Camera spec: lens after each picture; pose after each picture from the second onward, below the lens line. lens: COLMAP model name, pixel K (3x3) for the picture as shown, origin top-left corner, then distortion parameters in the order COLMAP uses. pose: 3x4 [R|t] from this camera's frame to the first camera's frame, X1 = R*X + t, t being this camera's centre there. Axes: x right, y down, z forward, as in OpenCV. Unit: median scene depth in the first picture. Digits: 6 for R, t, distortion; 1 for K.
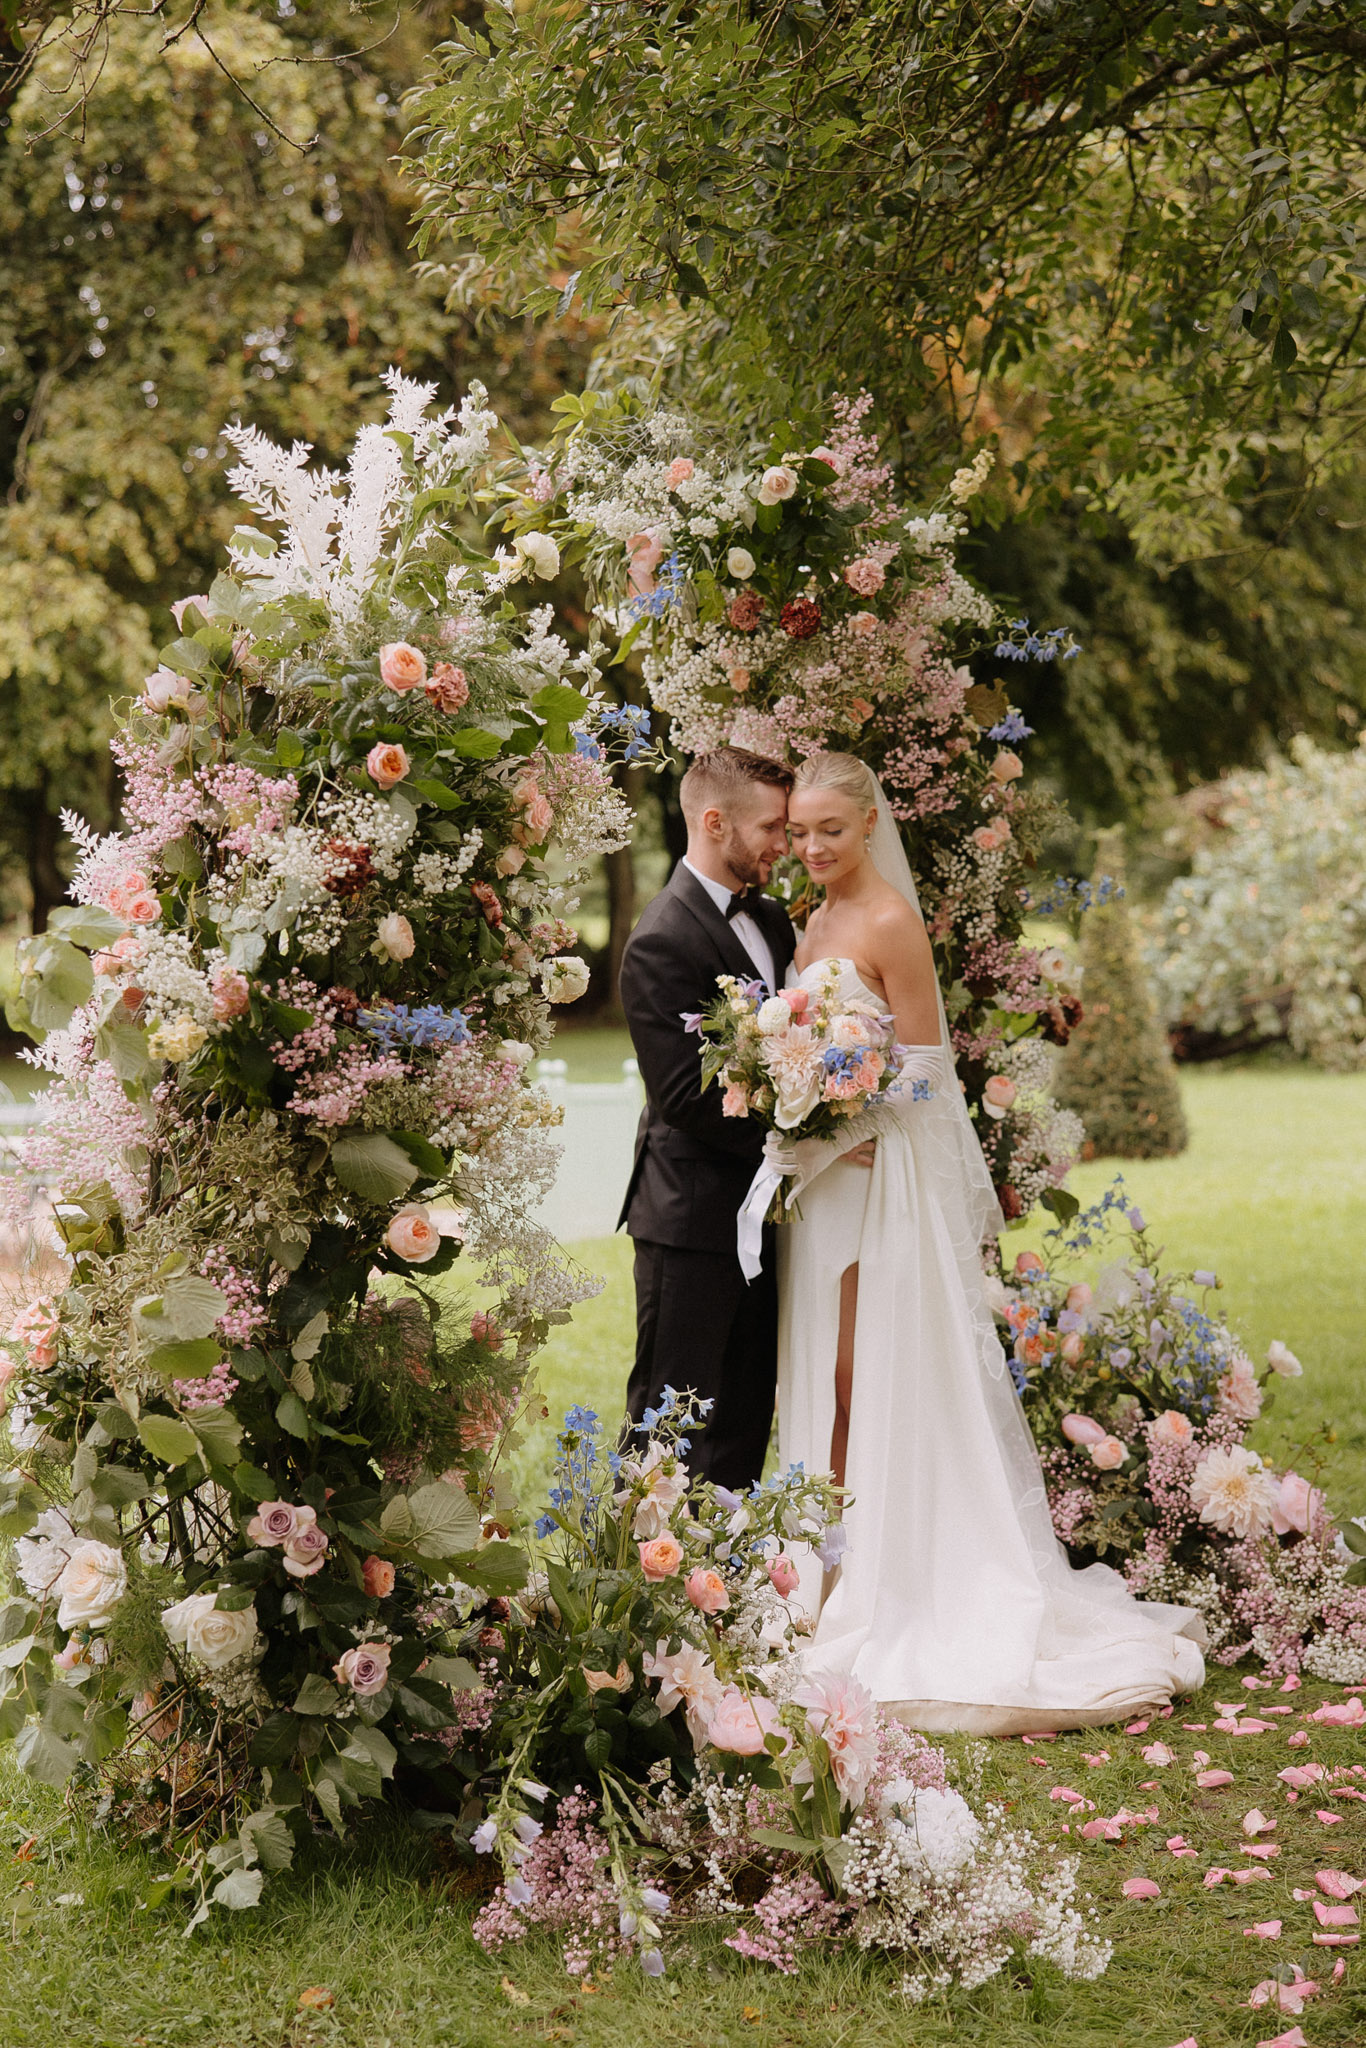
lens RADIAL K [[2659.2, 0, 721.2], [0, 2659.2, 1021.2], [0, 0, 1]] dist [-0.000863, 0.018487]
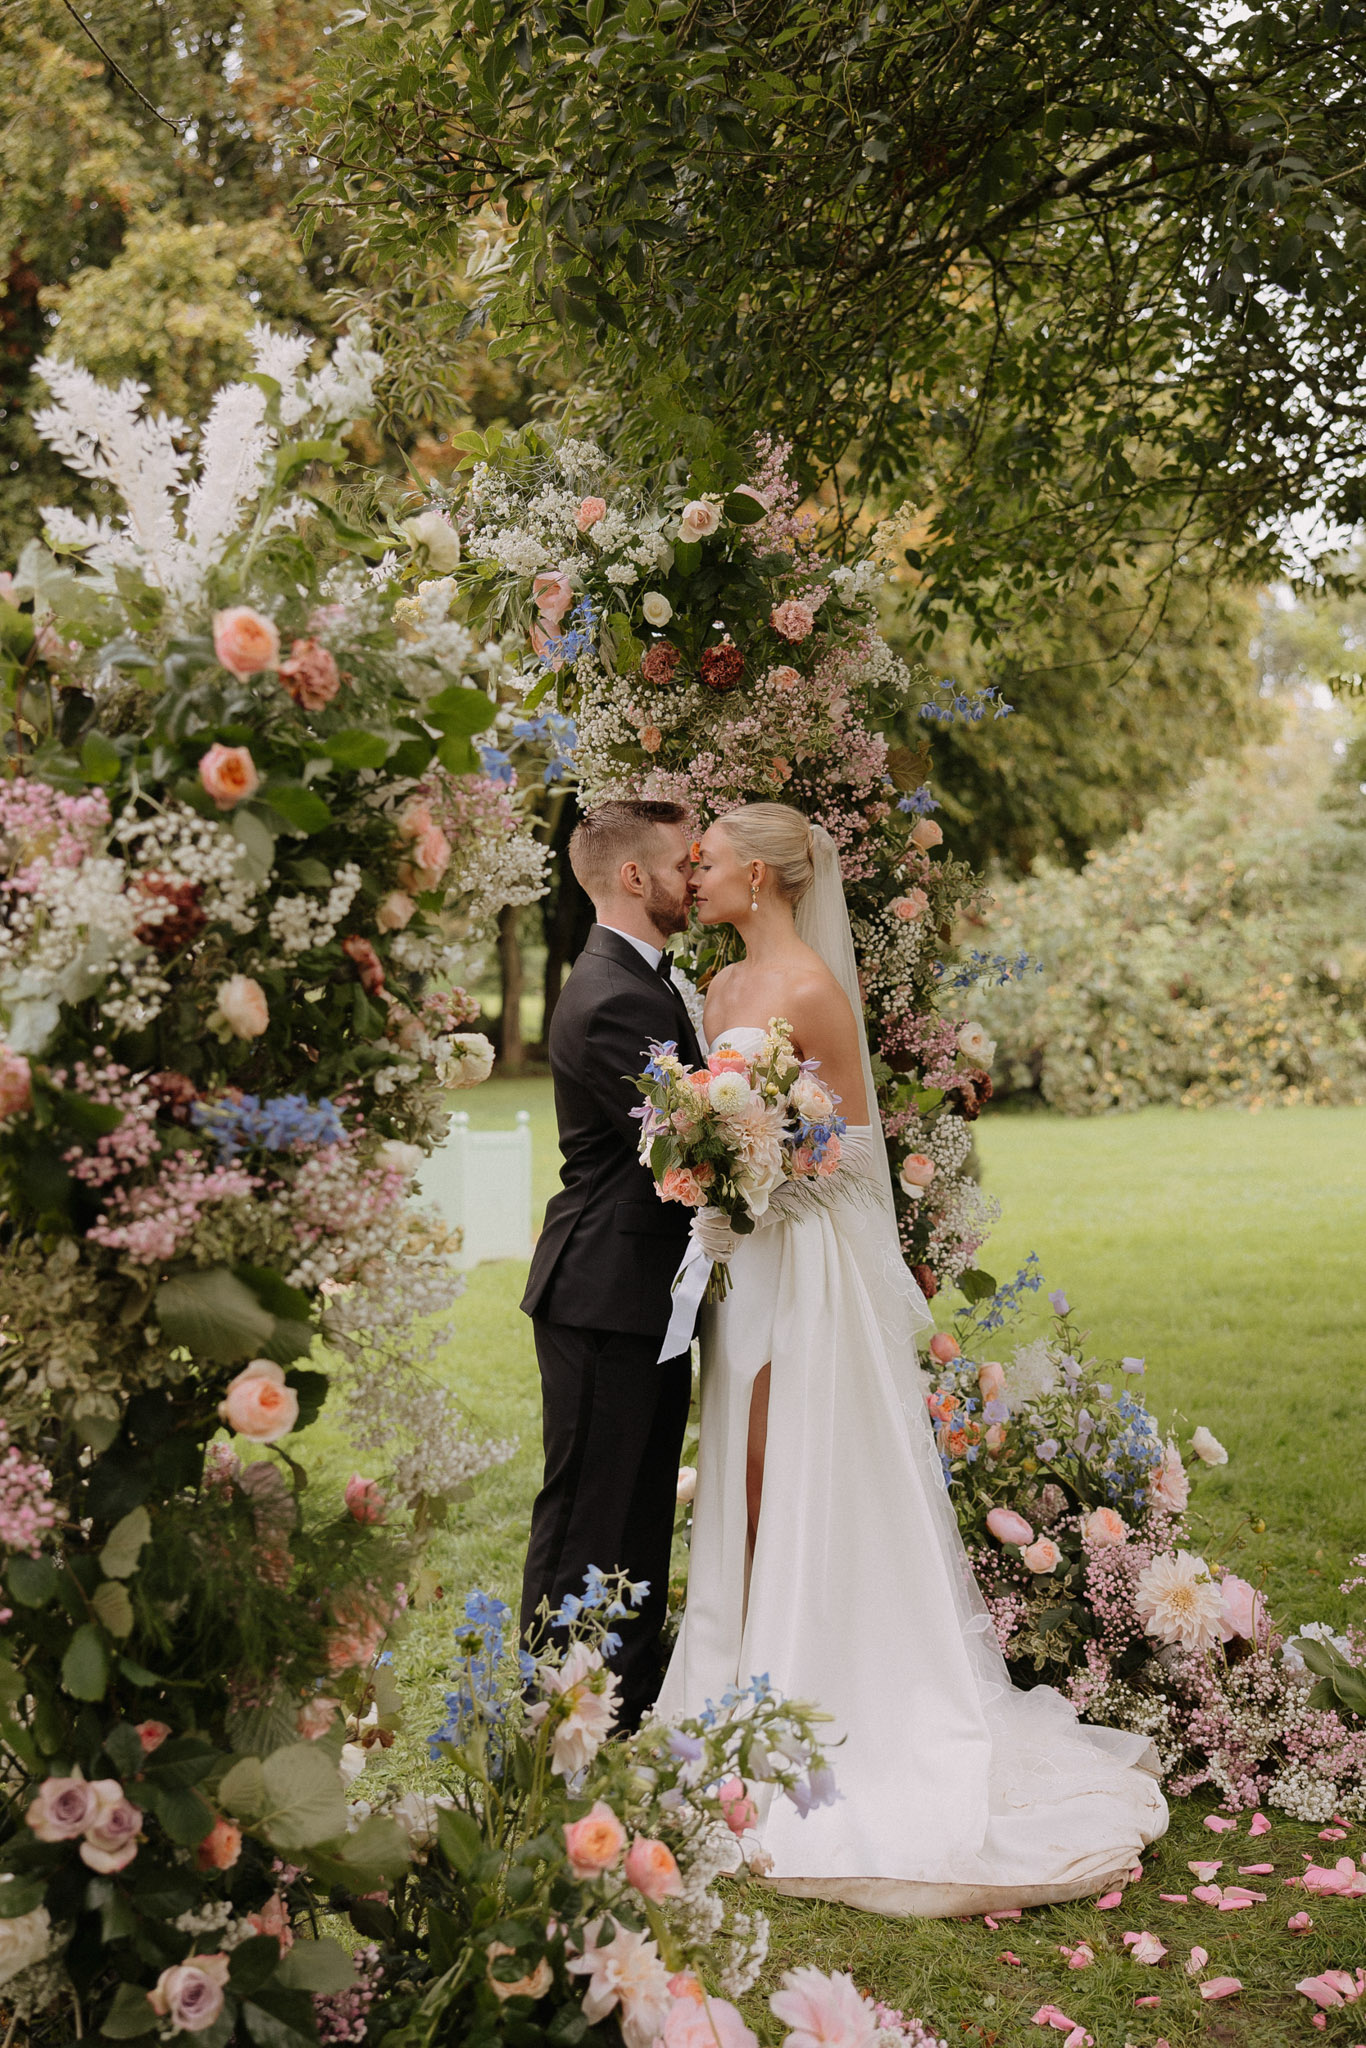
lens RADIAL K [[2659.2, 0, 721.2], [0, 2659.2, 1021.2], [0, 0, 1]] dist [-0.000863, 0.018487]
pose [[0.999325, 0.000989, 0.036727, -0.010897], [0.000025, 0.999619, -0.027586, -0.005458], [-0.036740, 0.027568, 0.998945, 0.190687]]
